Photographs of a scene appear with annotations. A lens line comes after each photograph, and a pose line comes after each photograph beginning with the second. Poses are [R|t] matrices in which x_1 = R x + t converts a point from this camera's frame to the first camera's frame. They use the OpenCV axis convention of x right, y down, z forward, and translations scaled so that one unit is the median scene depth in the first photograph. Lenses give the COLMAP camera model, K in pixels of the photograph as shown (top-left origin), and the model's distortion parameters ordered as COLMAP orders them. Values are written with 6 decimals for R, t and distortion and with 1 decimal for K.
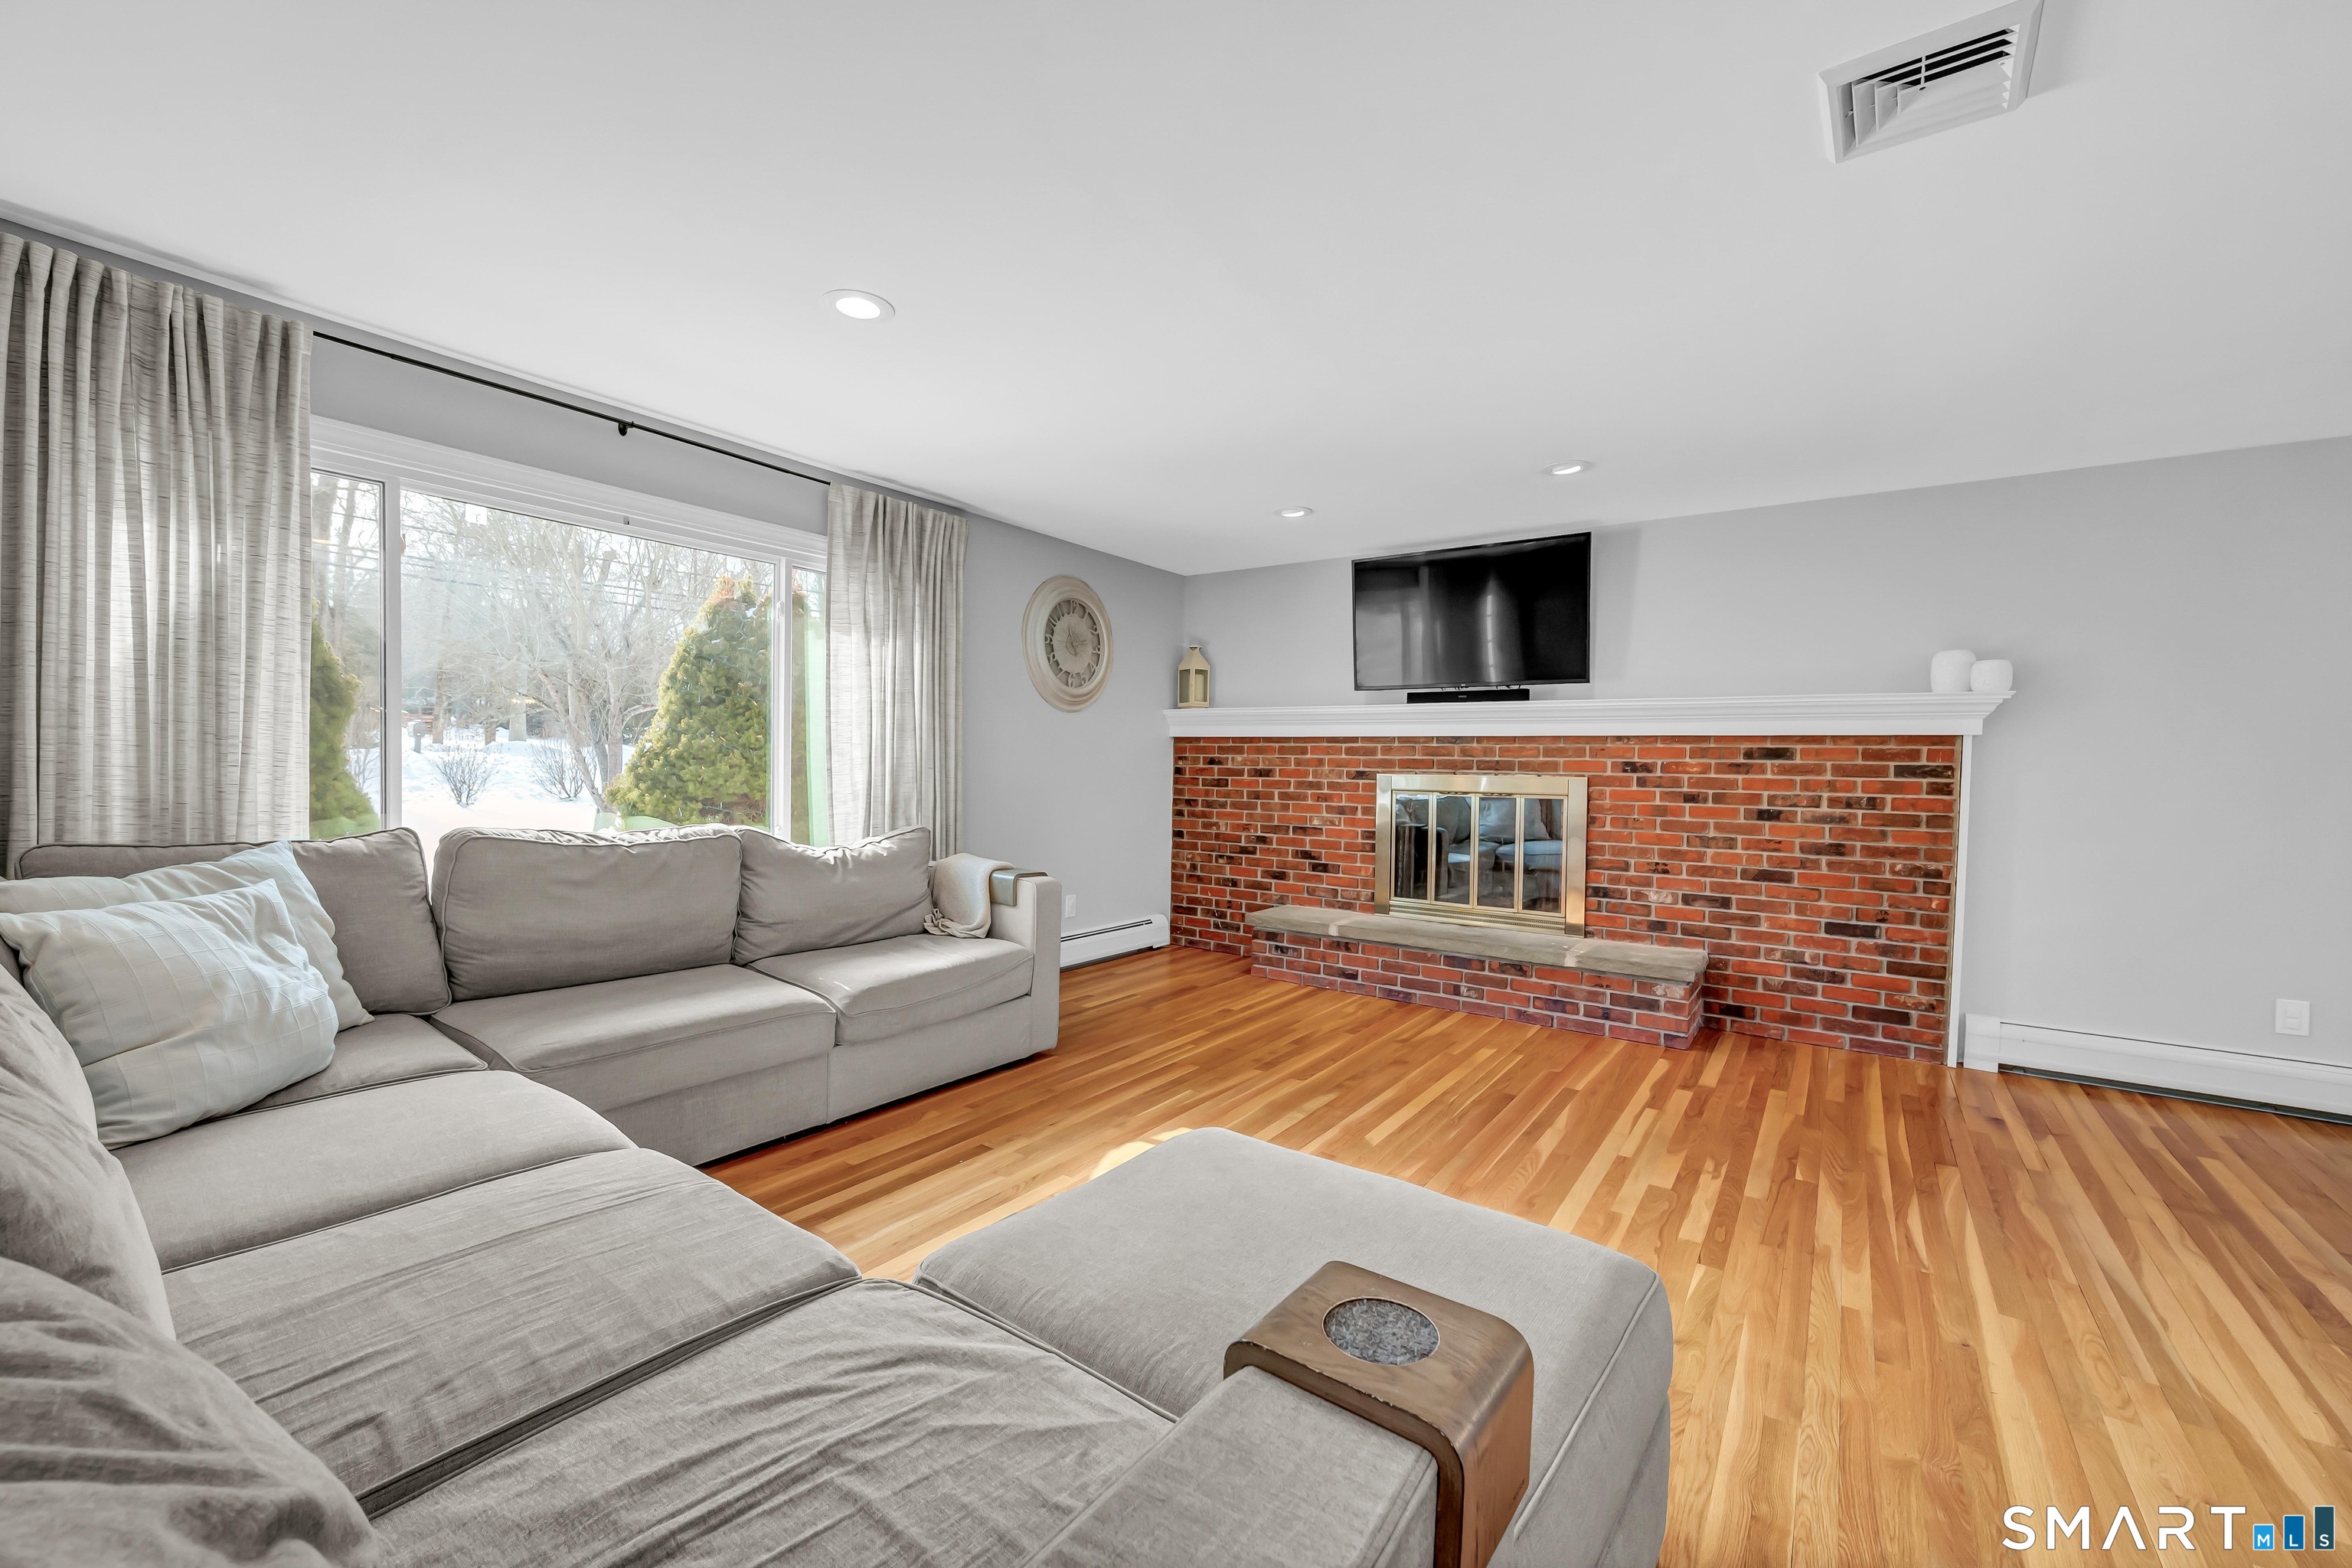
lens RADIAL K [[950.9, 0, 1187.8], [0, 950.9, 774.8], [0, 0, 1]] dist [-0.000459, -0.000526]
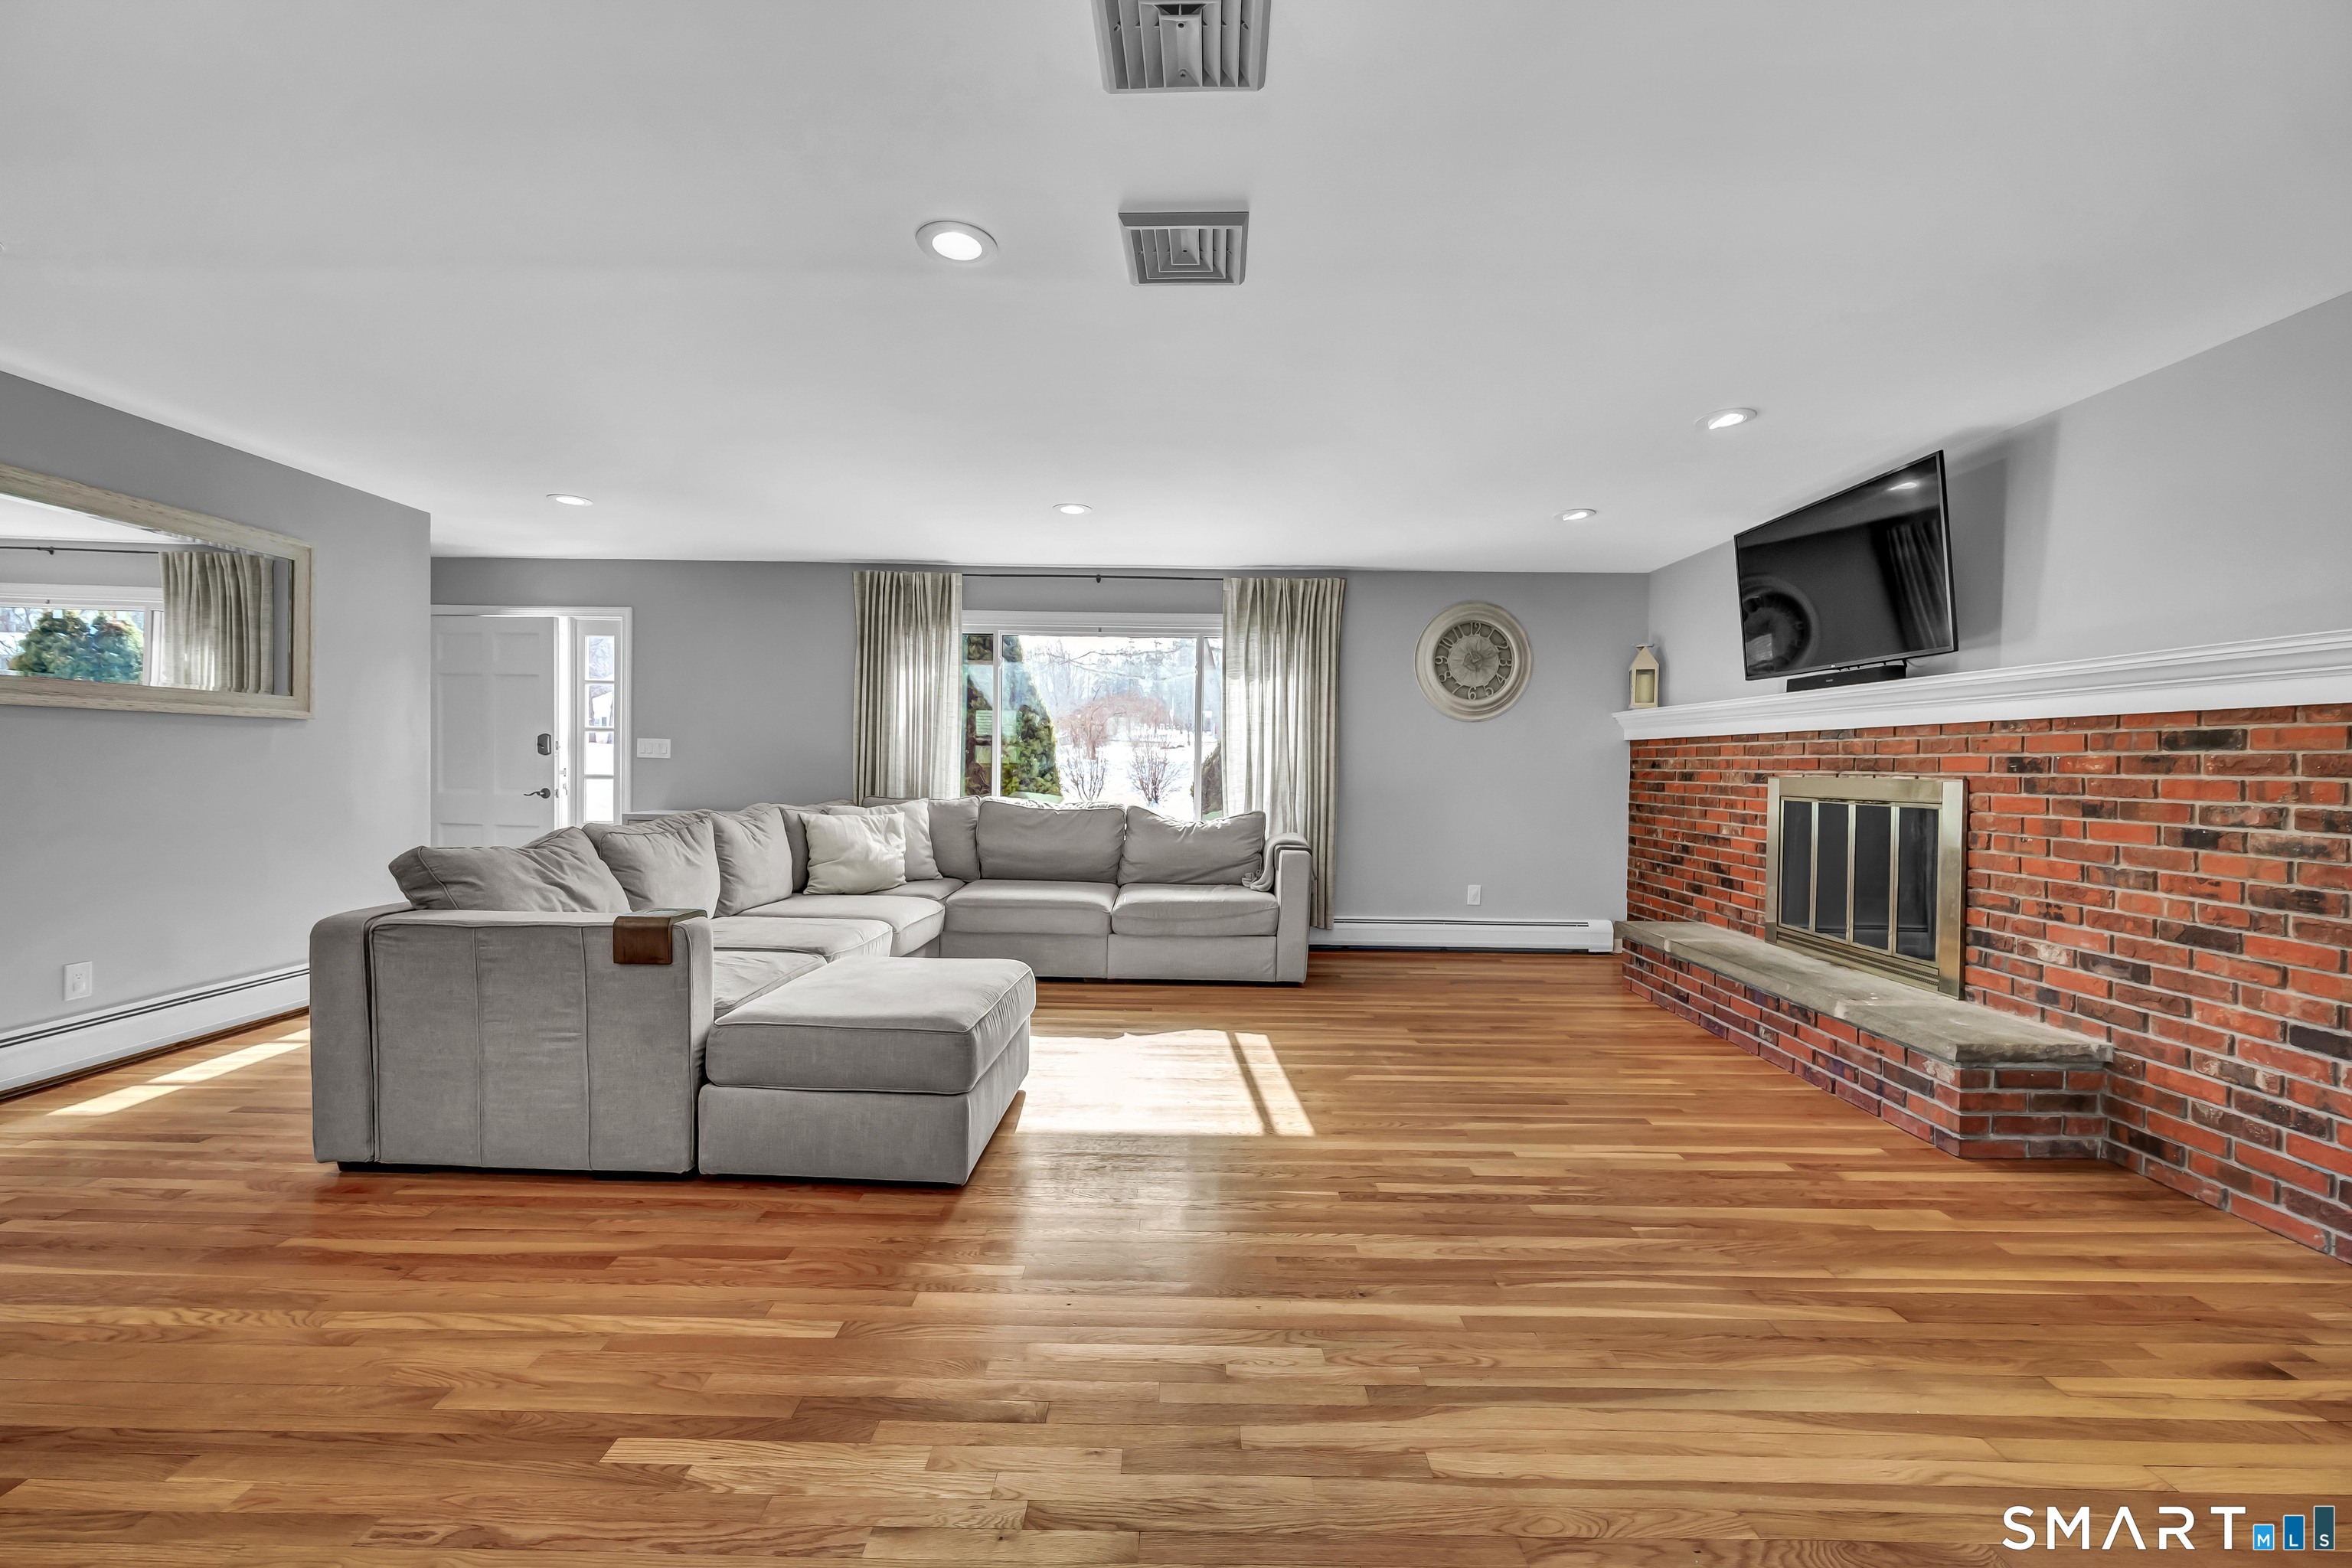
lens RADIAL K [[950.9, 0, 1187.8], [0, 950.9, 774.8], [0, 0, 1]] dist [-0.000459, -0.000526]
pose [[0.570133, -0.000898, -0.821552, 0.731718], [-0.011873, 0.999886, -0.009332, 0.013926], [0.821467, 0.015075, 0.570057, 0.102875]]
